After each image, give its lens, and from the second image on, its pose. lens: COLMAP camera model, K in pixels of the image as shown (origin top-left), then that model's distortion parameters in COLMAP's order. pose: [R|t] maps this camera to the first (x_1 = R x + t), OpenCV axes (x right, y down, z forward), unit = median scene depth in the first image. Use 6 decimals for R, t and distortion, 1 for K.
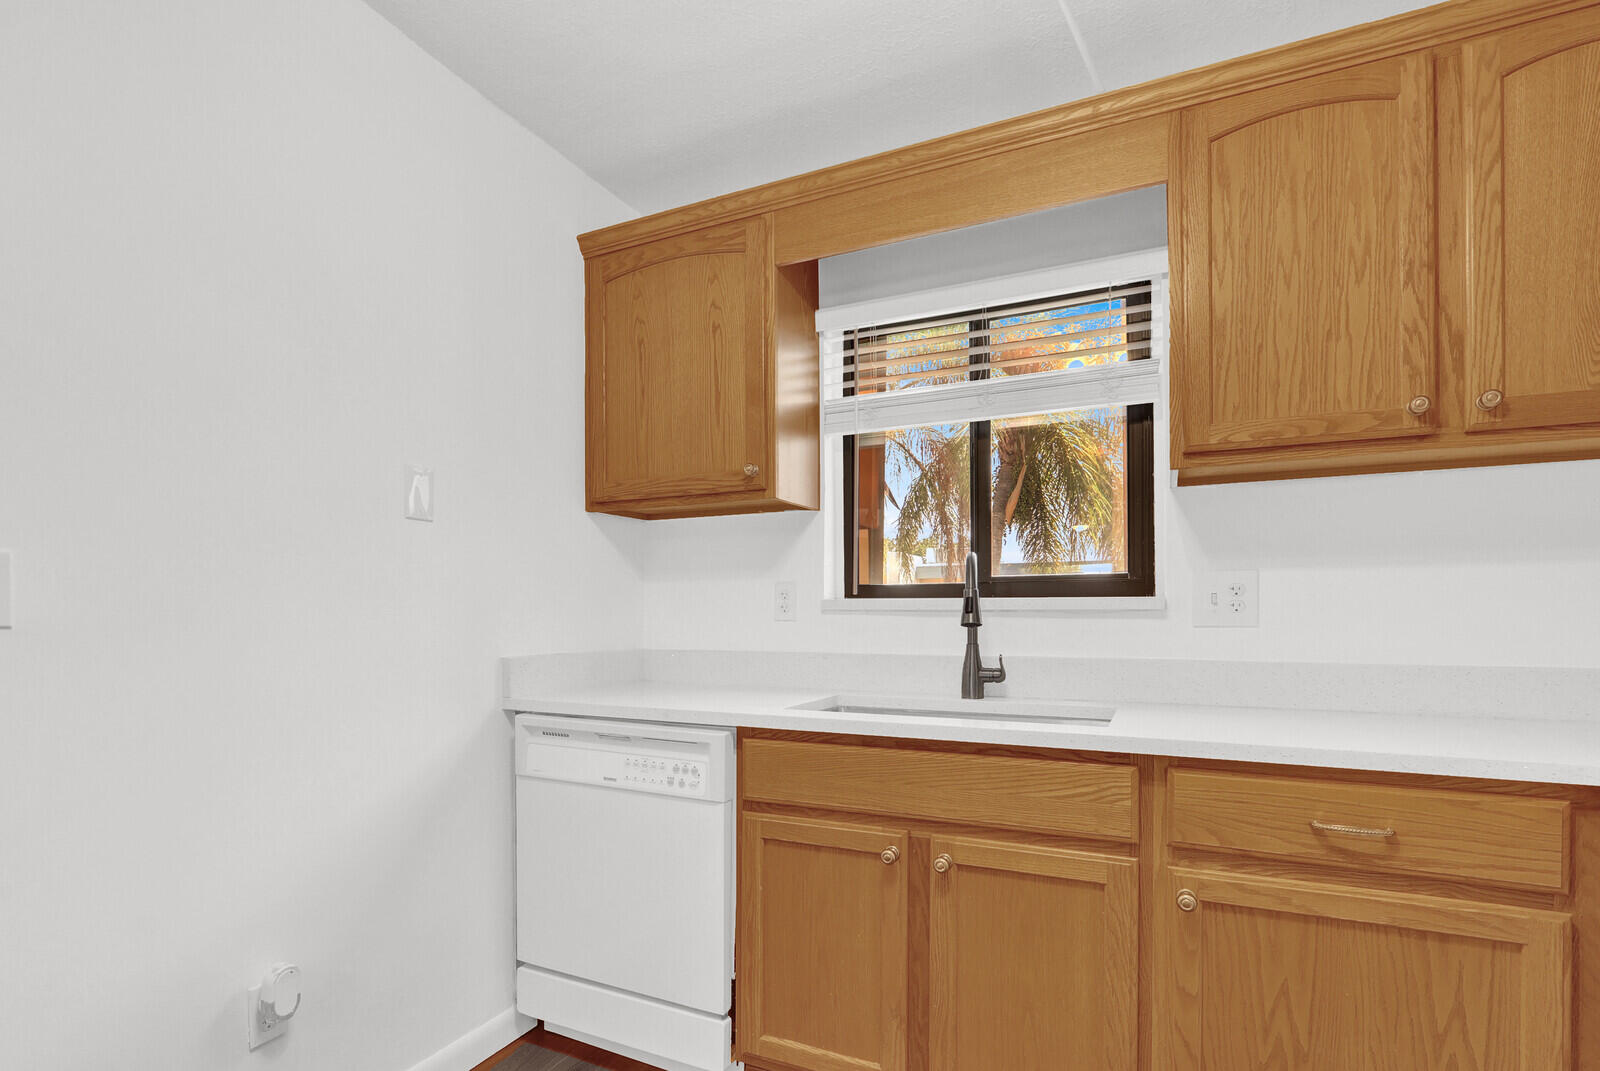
lens RADIAL K [[849.3, 0, 717.7], [0, 849.3, 606.5], [0, 0, 1]] dist [-0.015050, 0.000723]
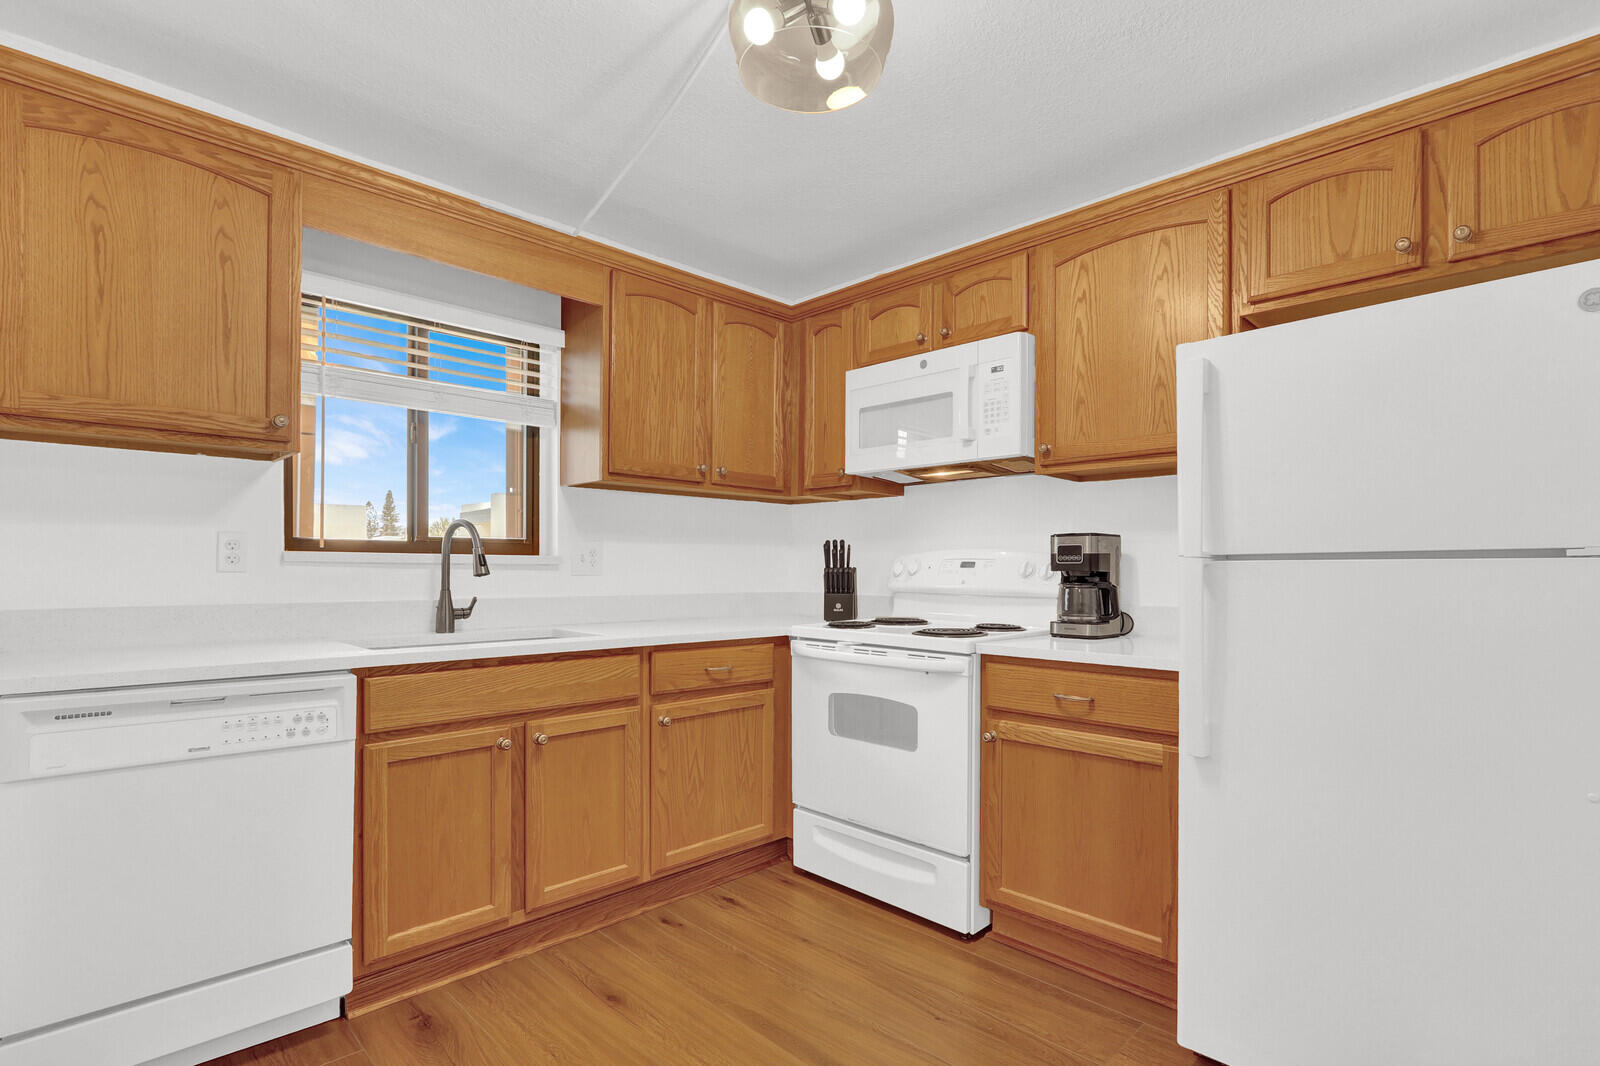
lens RADIAL K [[783.9, 0, 798.1], [0, 783.9, 568.7], [0, 0, 1]] dist [-0.004229, 0.000109]
pose [[0.282247, 0.004502, 0.959331, -0.772833], [-0.012181, 0.999925, -0.001109, 0.007738], [-0.959265, -0.011372, 0.282280, 0.175819]]
